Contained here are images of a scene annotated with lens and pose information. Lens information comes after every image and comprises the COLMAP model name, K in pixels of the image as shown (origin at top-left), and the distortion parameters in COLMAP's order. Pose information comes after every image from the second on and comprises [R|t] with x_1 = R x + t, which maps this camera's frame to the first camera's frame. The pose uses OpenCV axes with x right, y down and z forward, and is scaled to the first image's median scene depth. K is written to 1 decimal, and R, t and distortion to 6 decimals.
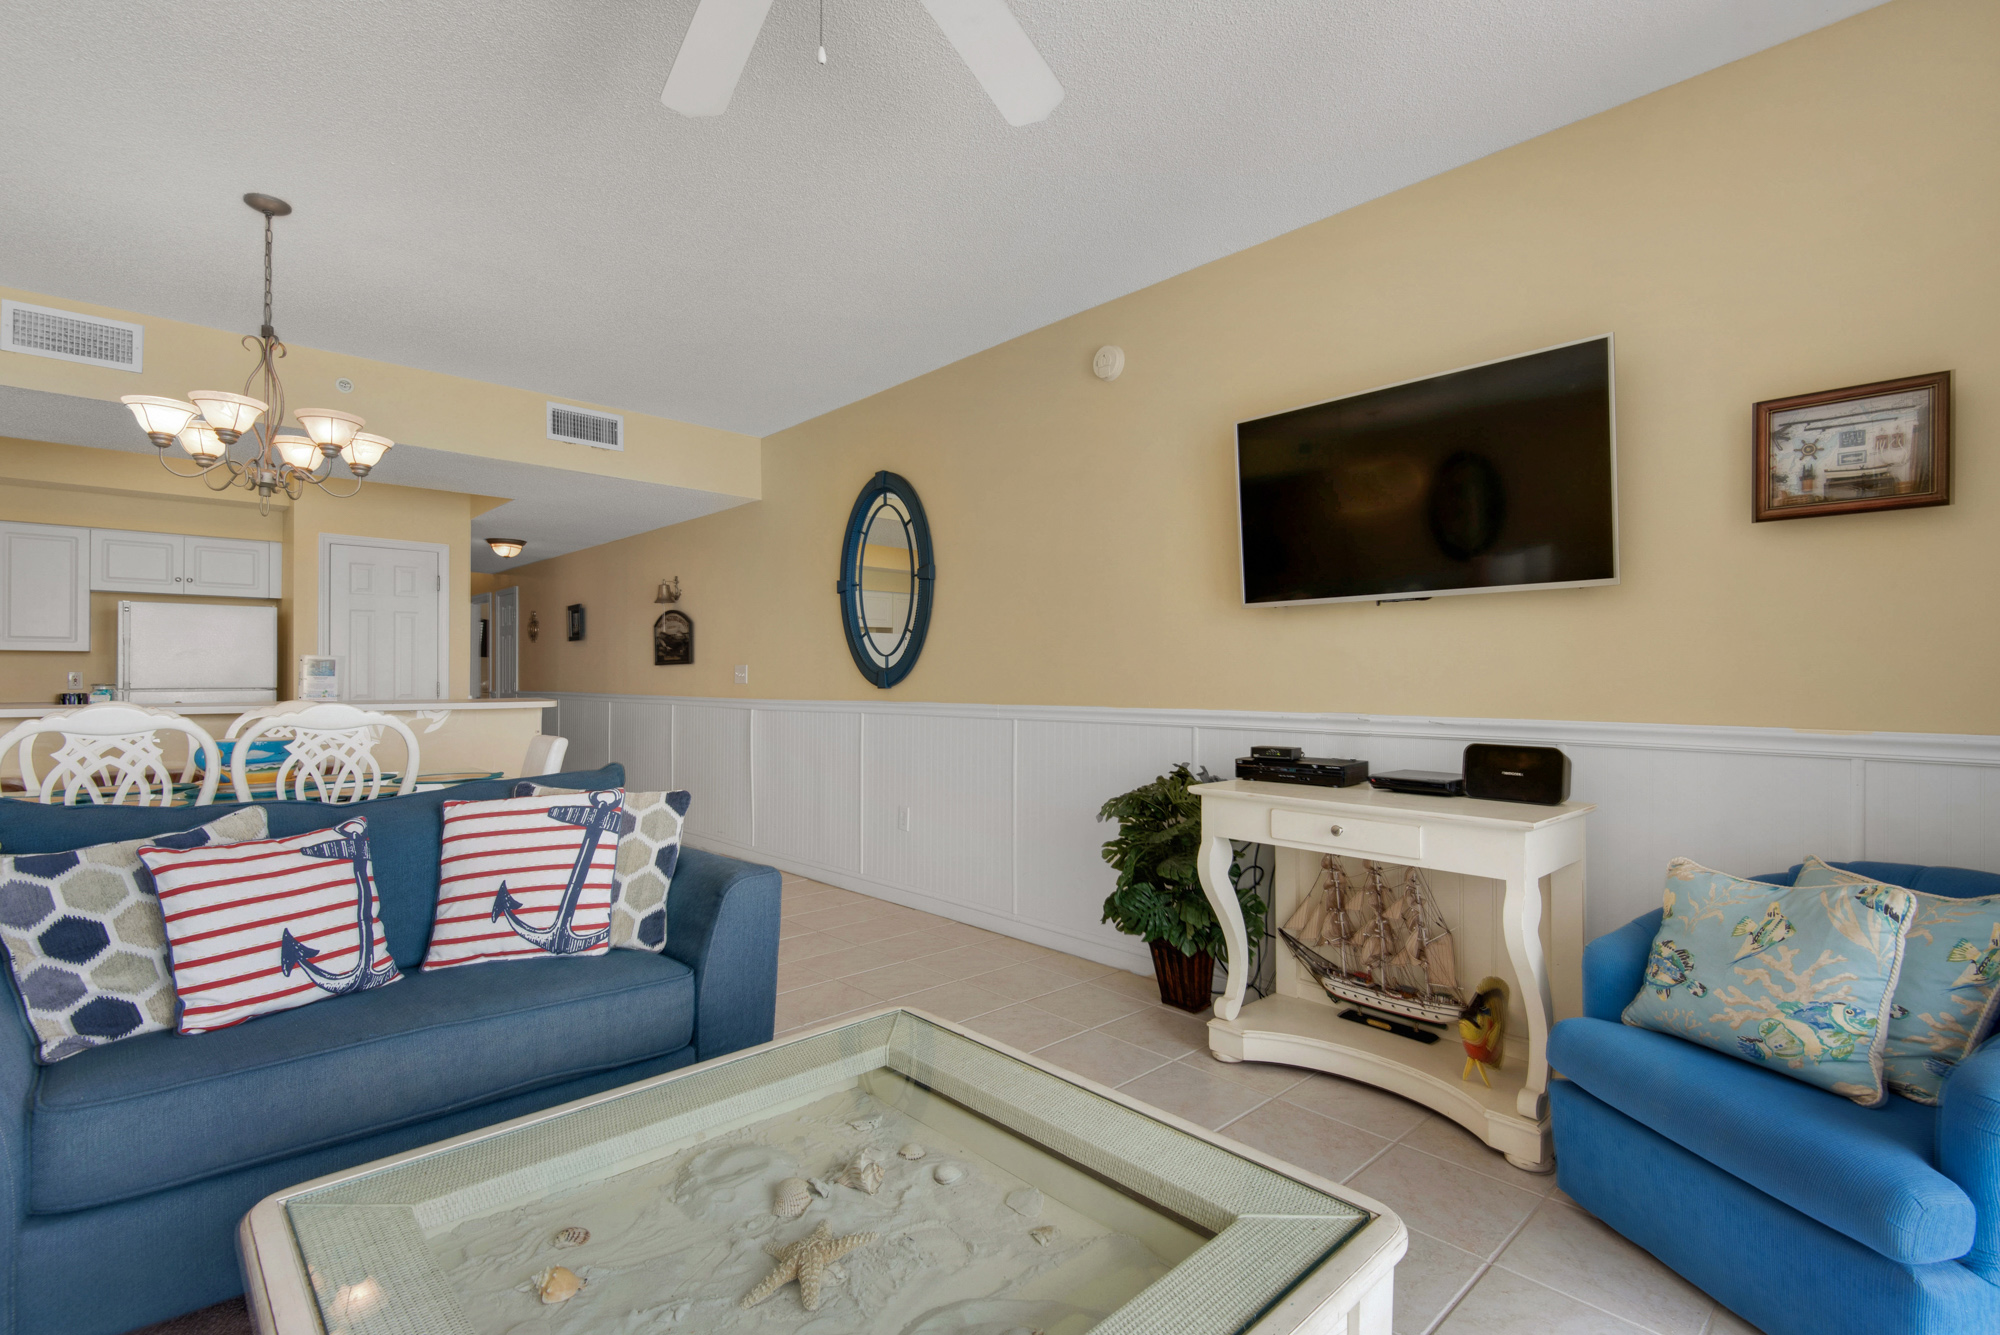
lens RADIAL K [[905.8, 0, 1000.0], [0, 905.8, 667.5], [0, 0, 1]] dist [0.003601, 0.000136]
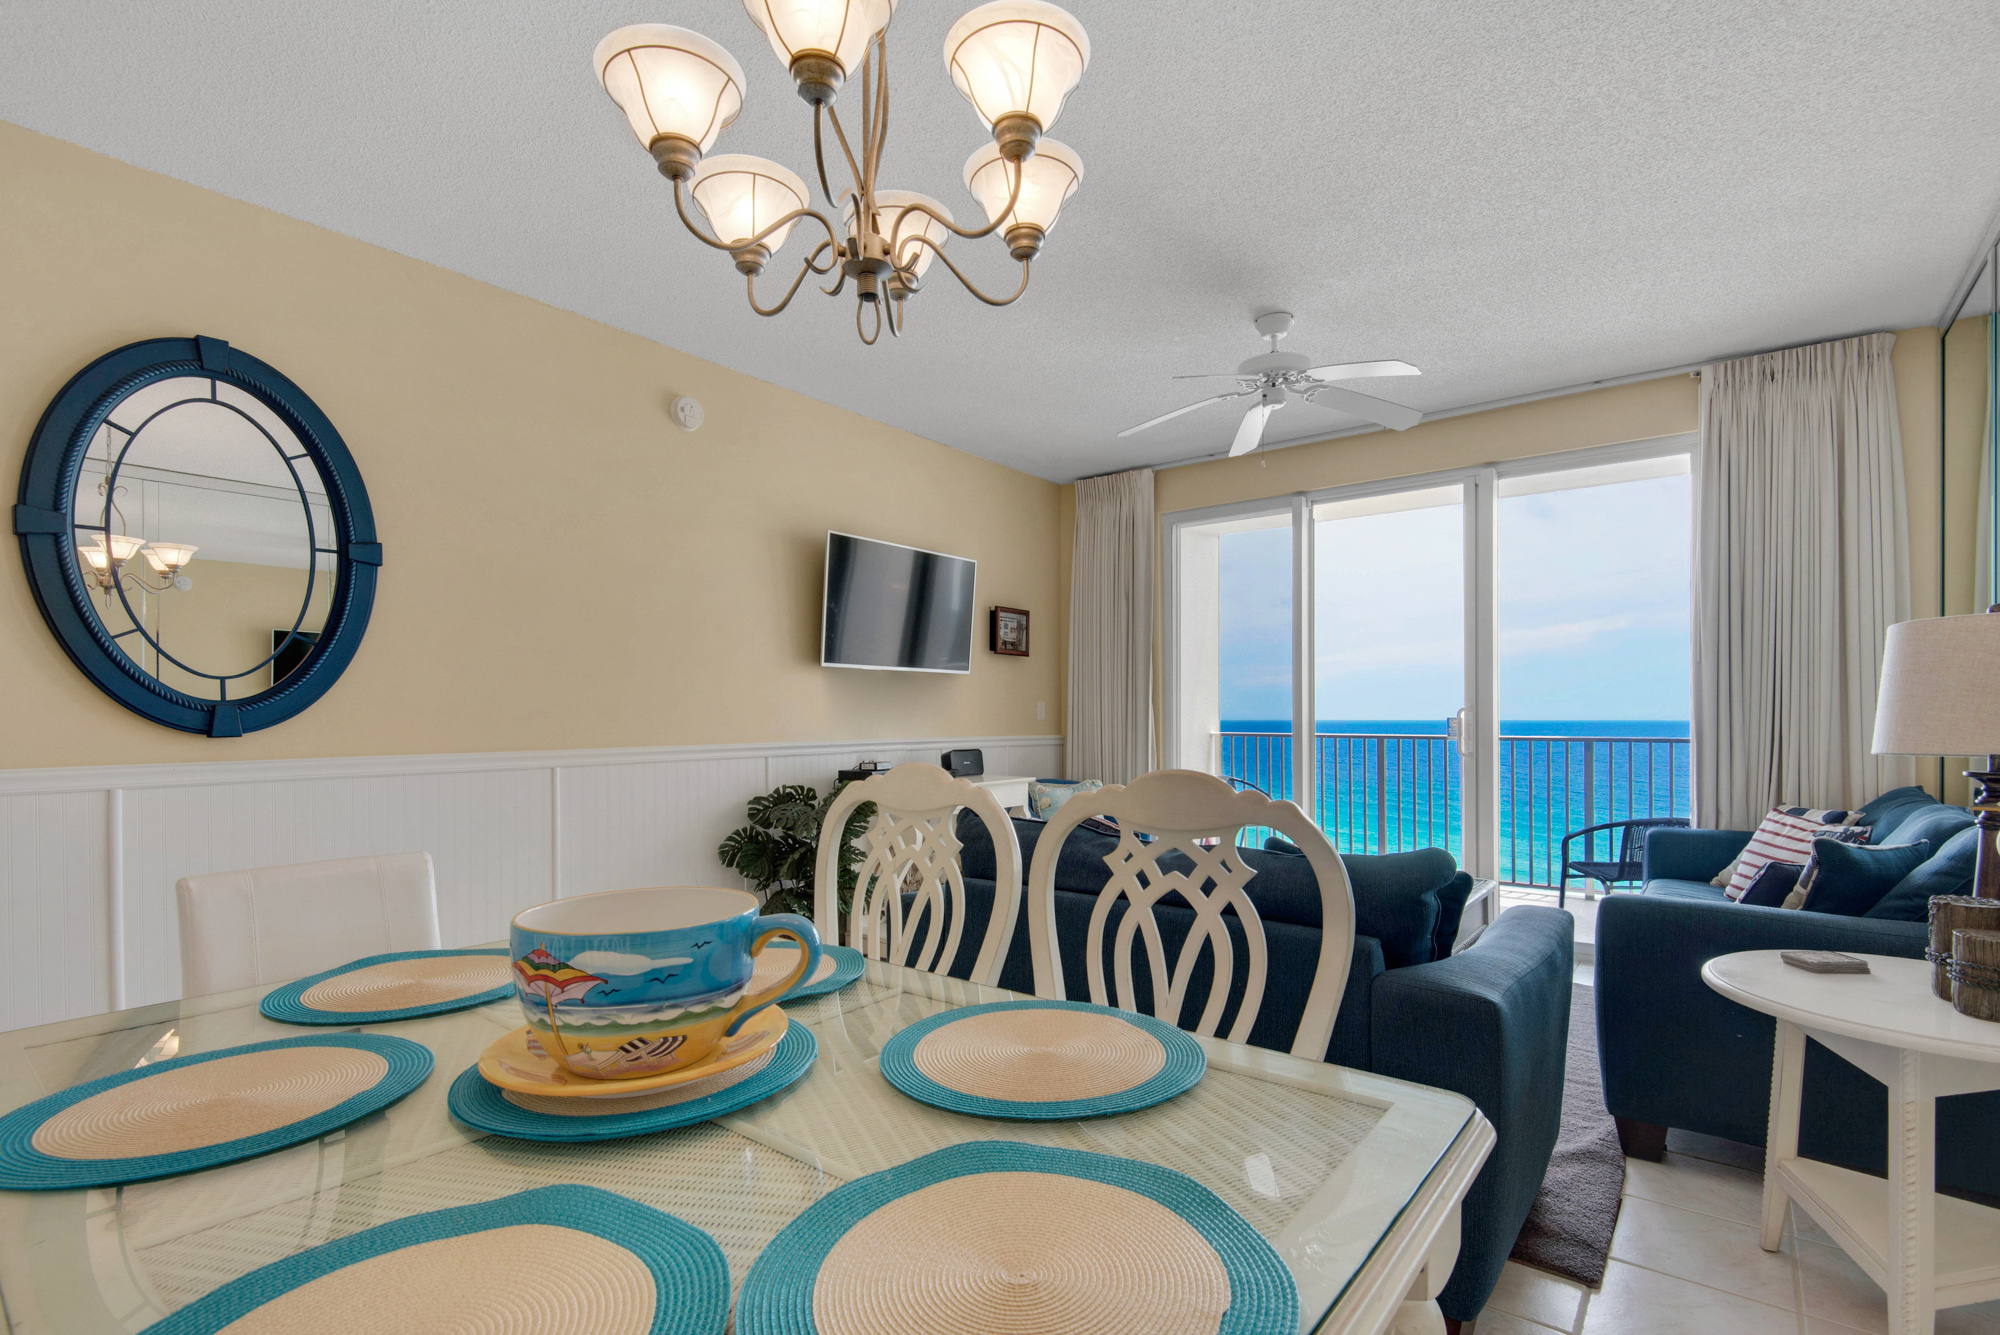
lens RADIAL K [[951.7, 0, 1003.9], [0, 951.7, 724.2], [0, 0, 1]] dist [0.001391, 0.000020]
pose [[-0.168120, -0.003477, 0.985760, -0.796014], [-0.003778, 0.999989, 0.002883, 0.011378], [-0.985759, -0.003239, -0.168131, 0.650772]]
